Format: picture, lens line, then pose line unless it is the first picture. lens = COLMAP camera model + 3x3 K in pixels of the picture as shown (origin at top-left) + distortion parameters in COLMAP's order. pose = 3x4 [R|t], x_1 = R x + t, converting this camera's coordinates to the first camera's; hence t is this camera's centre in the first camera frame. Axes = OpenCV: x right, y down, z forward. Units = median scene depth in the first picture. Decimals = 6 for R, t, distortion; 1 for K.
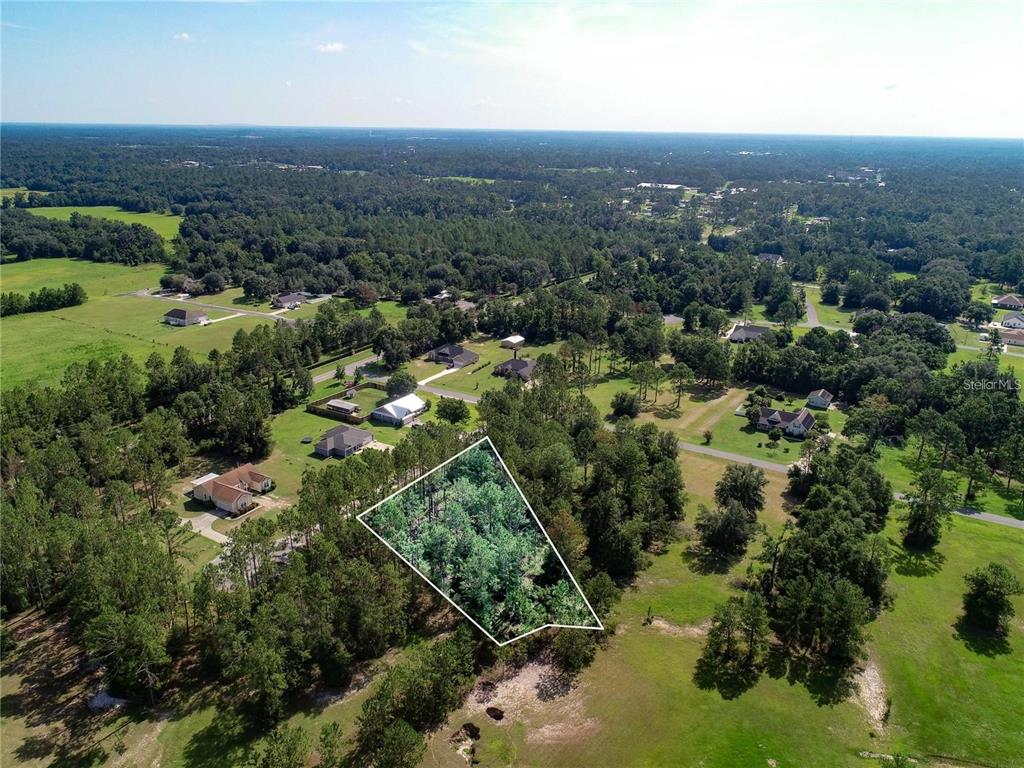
lens RADIAL K [[771.8, 0, 512.0], [0, 771.8, 384.0], [0, 0, 1]] dist [0.002705, -0.001979]
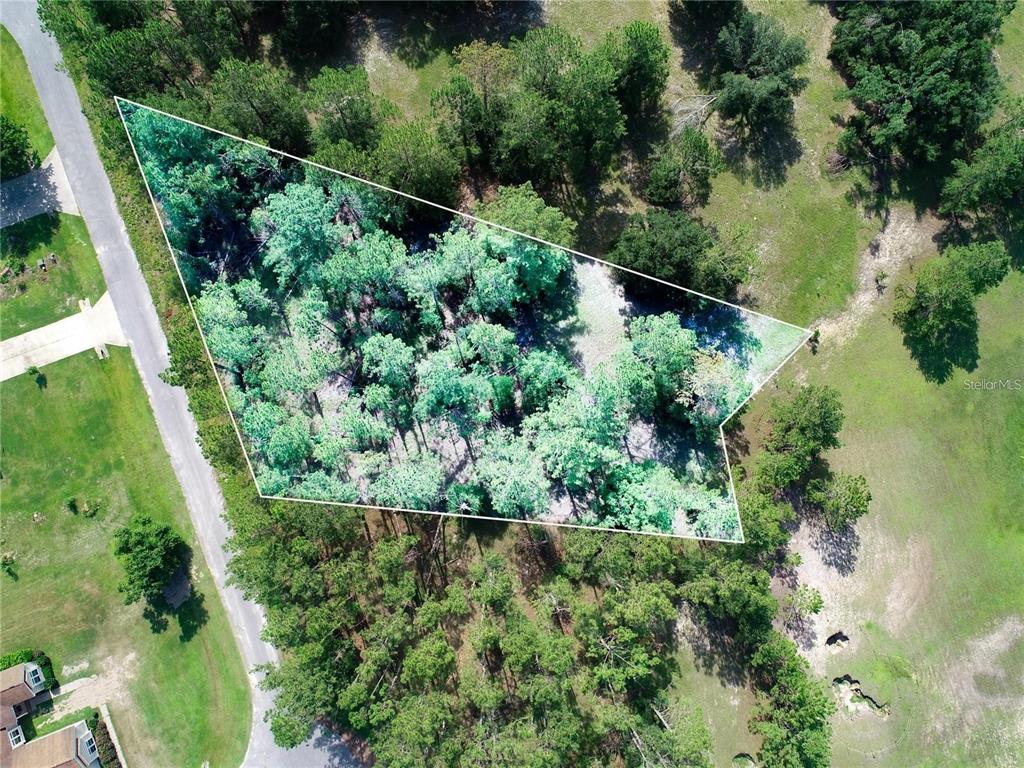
lens RADIAL K [[771.8, 0, 512.0], [0, 771.8, 384.0], [0, 0, 1]] dist [0.002705, -0.001979]
pose [[0.598398, -0.797264, 0.079310, -0.037697], [0.237860, 0.271306, 0.932639, -0.224813], [-0.765077, -0.539225, 0.351986, 0.586456]]
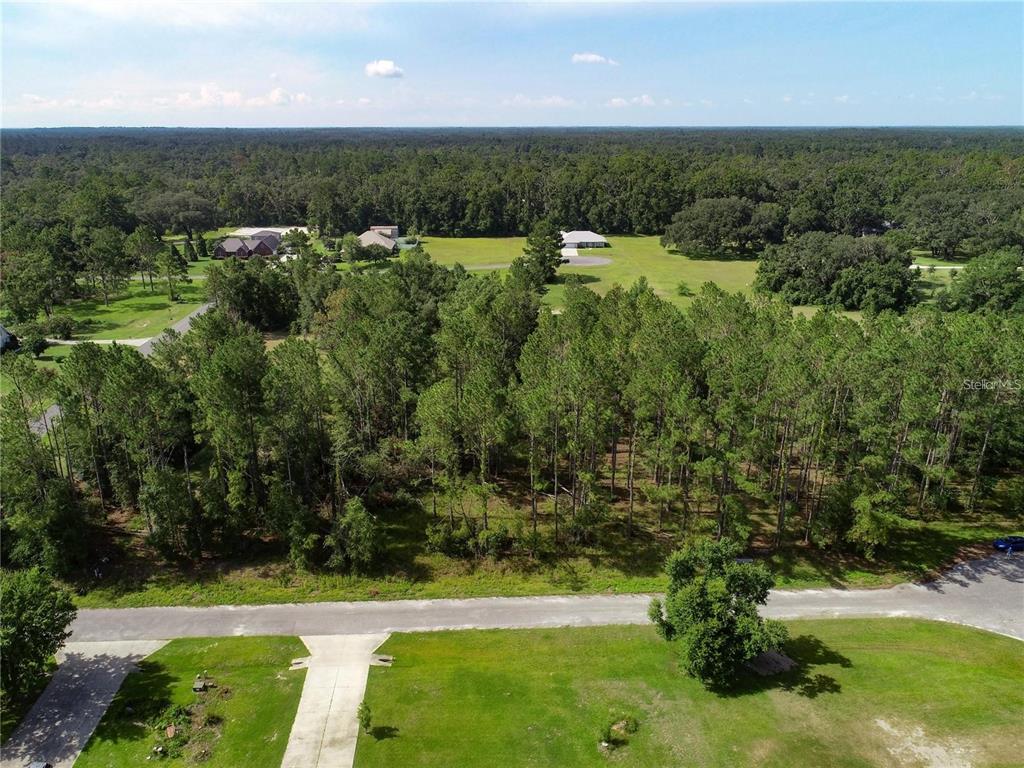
lens RADIAL K [[771.8, 0, 512.0], [0, 771.8, 384.0], [0, 0, 1]] dist [0.002705, -0.001979]
pose [[-0.579637, -0.270927, 0.768518, -0.312572], [0.256274, 0.834649, 0.487529, -0.096803], [-0.773528, 0.479541, -0.414361, 0.924122]]
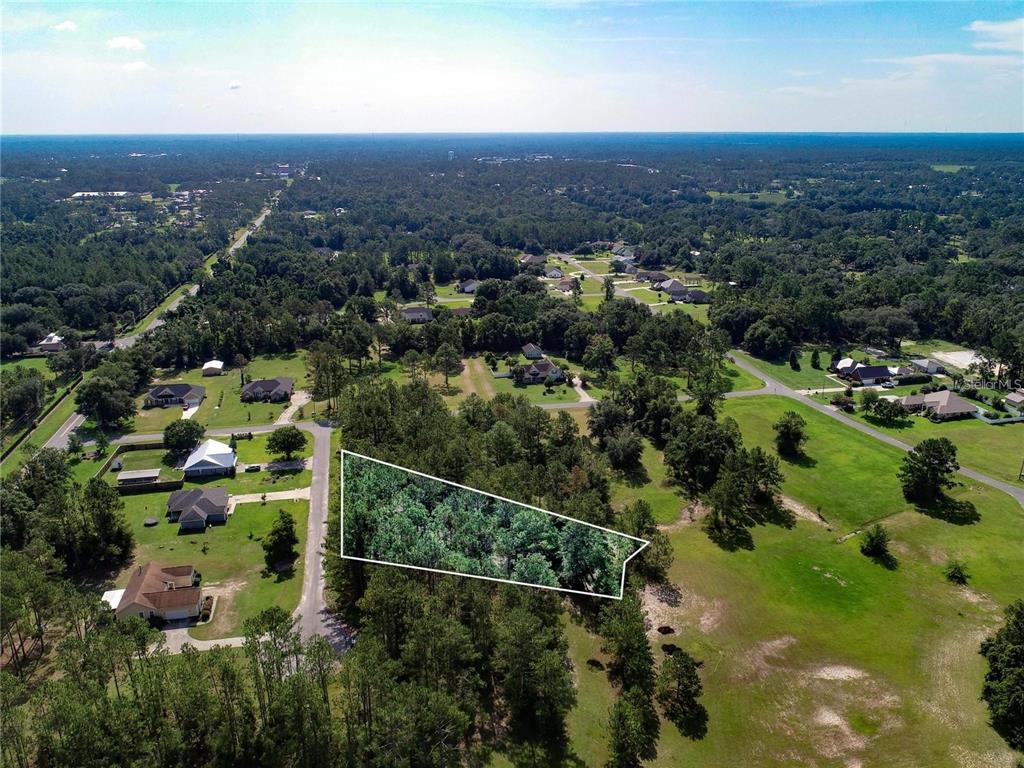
lens RADIAL K [[771.8, 0, 512.0], [0, 771.8, 384.0], [0, 0, 1]] dist [0.002705, -0.001979]
pose [[0.724169, -0.230164, 0.650080, -0.454107], [0.230378, 0.969246, 0.086533, -0.046320], [-0.650004, 0.087100, 0.754923, 0.126308]]
